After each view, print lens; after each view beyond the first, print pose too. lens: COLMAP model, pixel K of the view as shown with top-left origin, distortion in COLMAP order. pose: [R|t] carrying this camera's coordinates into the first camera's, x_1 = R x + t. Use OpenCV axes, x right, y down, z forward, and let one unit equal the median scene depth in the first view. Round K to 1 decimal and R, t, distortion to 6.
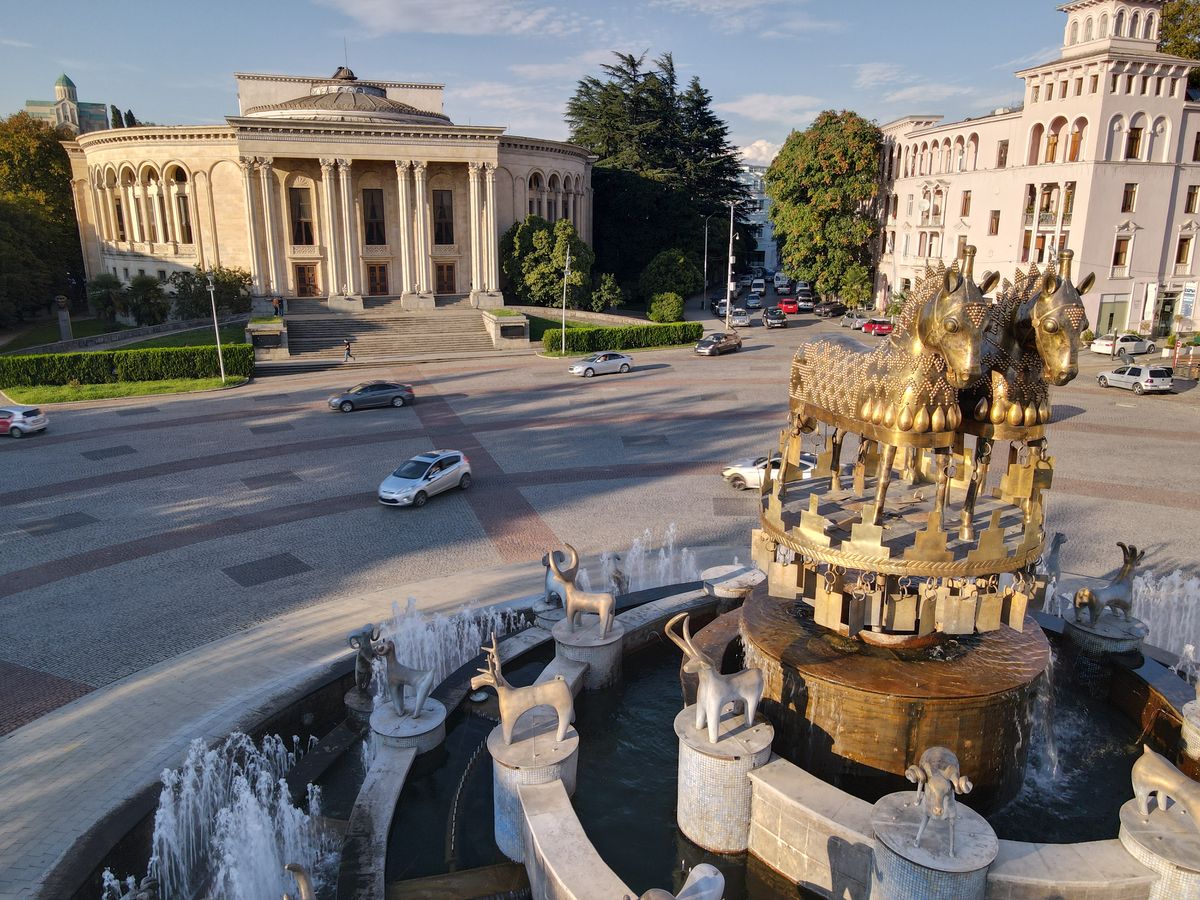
lens RADIAL K [[891.9, 0, 598.7], [0, 891.9, 455.6], [0, 0, 1]] dist [0.008180, 0.007487]
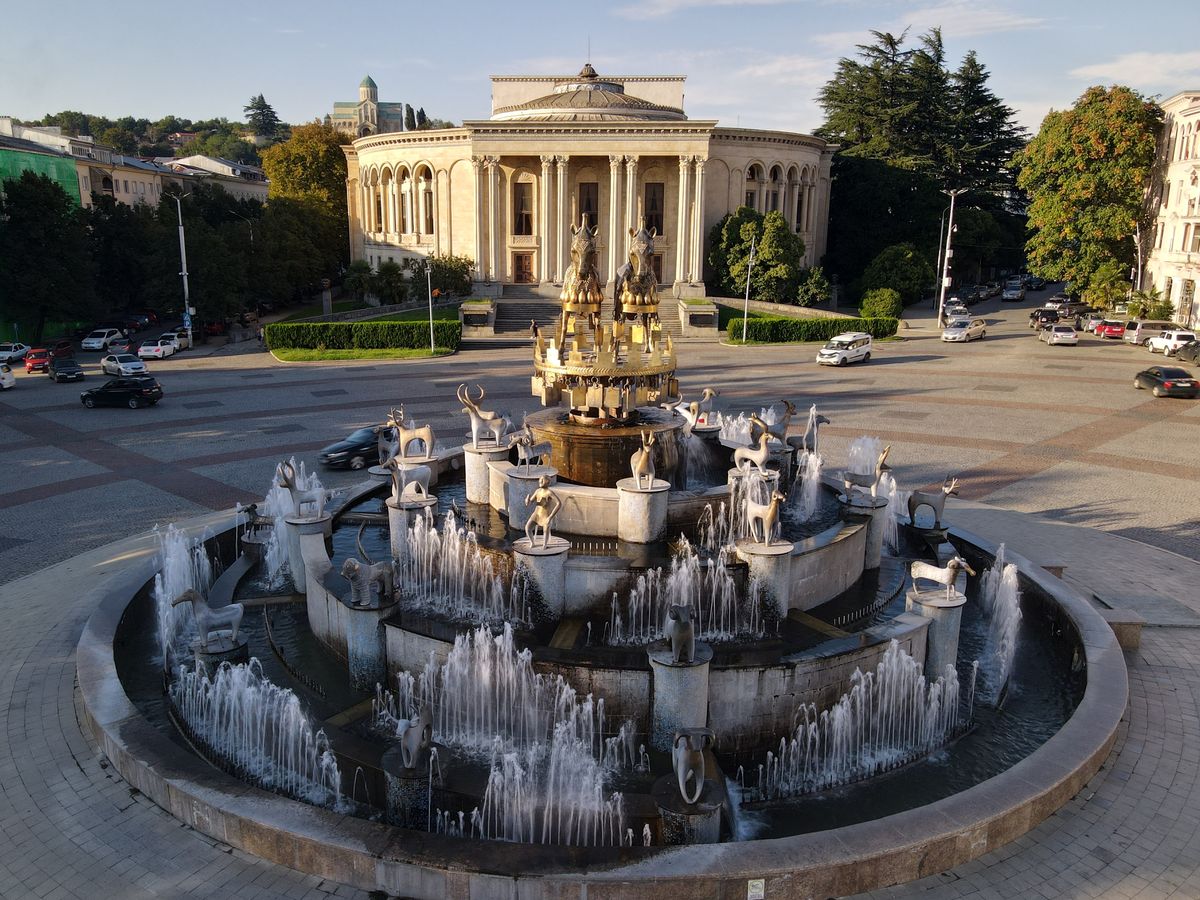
lens RADIAL K [[1003.7, 0, 540.8], [0, 1003.7, 480.3], [0, 0, 1]] dist [-0.002863, 0.016008]
pose [[0.938747, 0.085597, -0.333808, 0.116568], [-0.085315, 0.996233, 0.015533, 0.037322], [0.333880, 0.013898, 0.942513, -0.129604]]
